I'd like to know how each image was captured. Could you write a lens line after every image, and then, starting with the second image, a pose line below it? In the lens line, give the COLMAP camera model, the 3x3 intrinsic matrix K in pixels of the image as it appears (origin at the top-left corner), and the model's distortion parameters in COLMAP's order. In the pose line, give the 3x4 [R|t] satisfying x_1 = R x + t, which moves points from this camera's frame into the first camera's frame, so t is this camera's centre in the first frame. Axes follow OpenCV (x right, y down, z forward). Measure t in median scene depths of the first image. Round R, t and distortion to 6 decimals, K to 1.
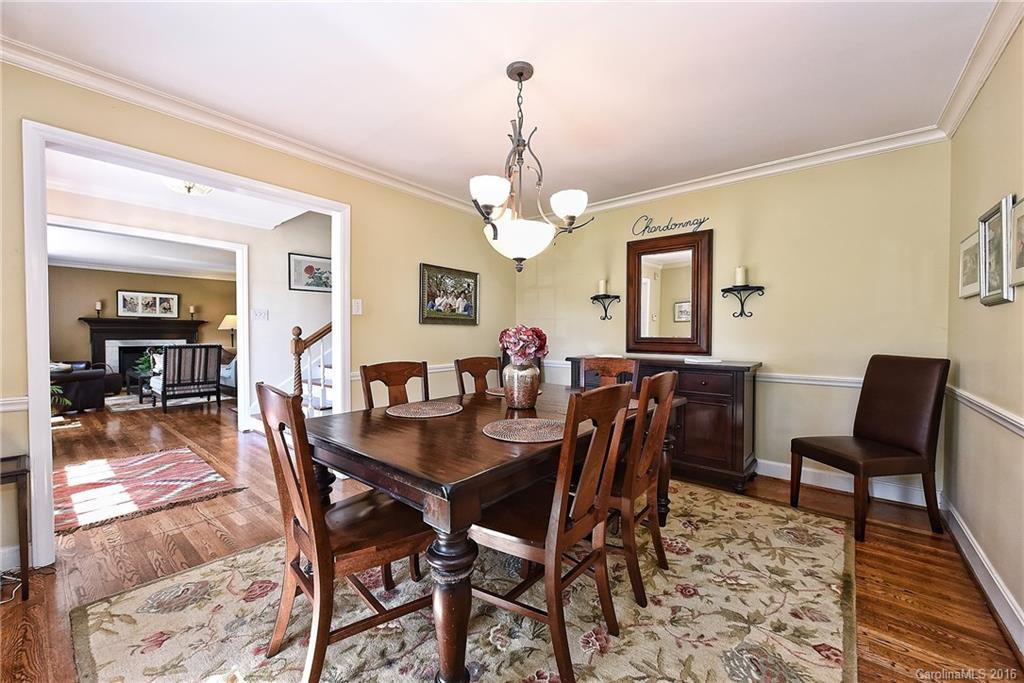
lens RADIAL K [[395.8, 0, 510.5], [0, 395.8, 339.4], [0, 0, 1]] dist [0.000165, -0.005738]
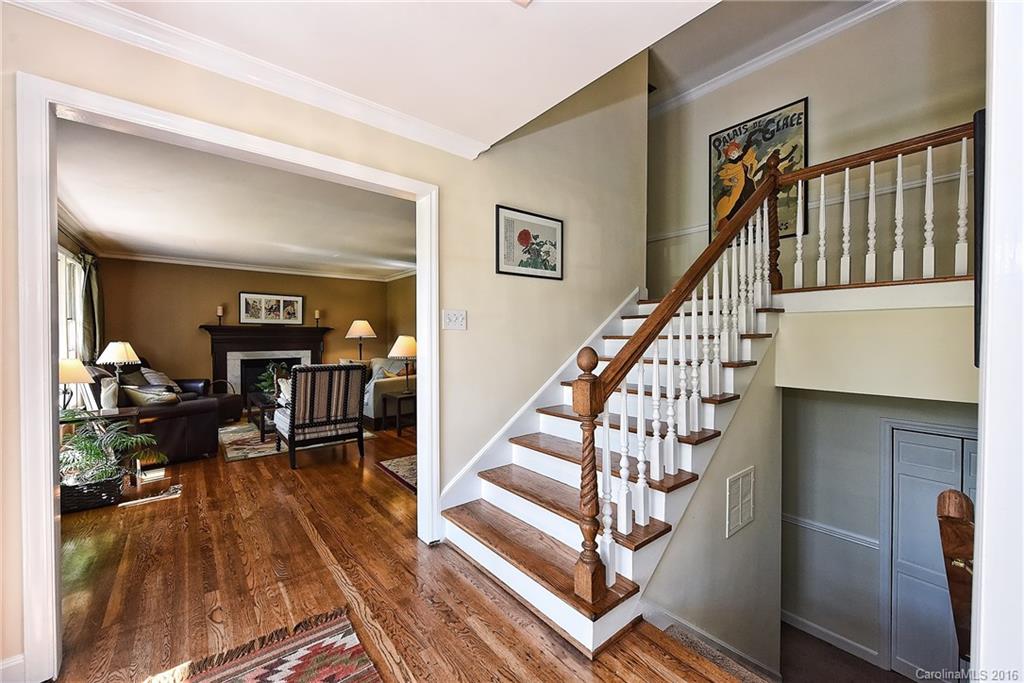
lens RADIAL K [[408.1, 0, 512.2], [0, 408.1, 340.0], [0, 0, 1]] dist [0.001971, -0.005481]
pose [[0.978142, -0.000092, -0.207938, -0.271381], [-0.001359, 0.999976, -0.006838, -0.019178], [0.207933, 0.006971, 0.978118, 0.293646]]
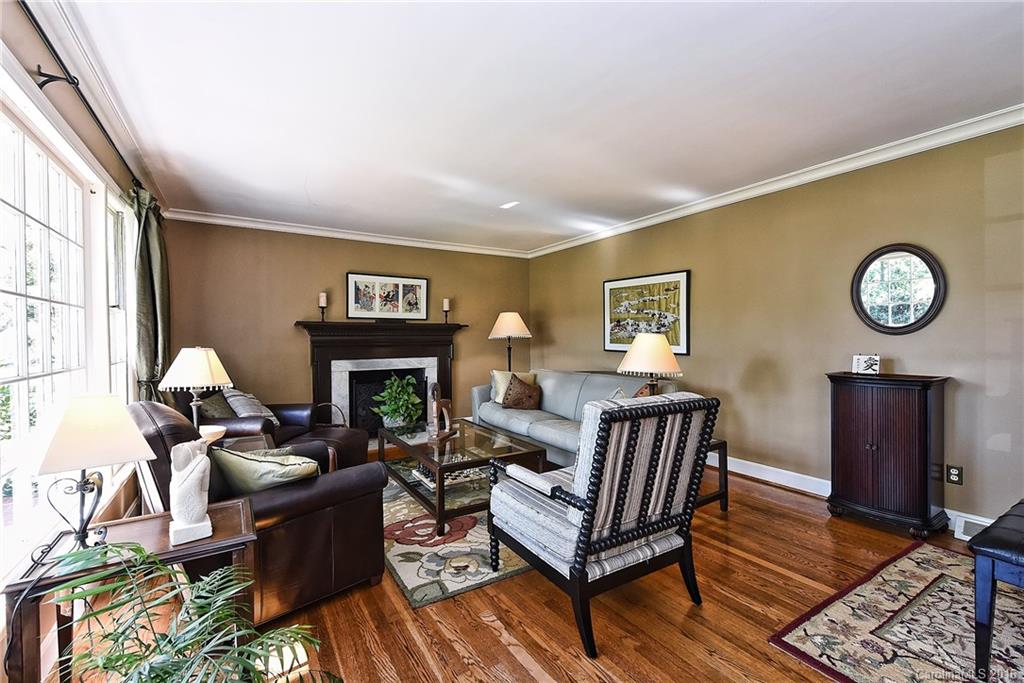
lens RADIAL K [[447.1, 0, 513.5], [0, 447.1, 337.8], [0, 0, 1]] dist [-0.003827, -0.000338]
pose [[0.945492, -0.009604, -0.325503, -0.605827], [0.005289, 0.999886, -0.014139, -0.021264], [0.325602, 0.011646, 0.945435, 0.504231]]
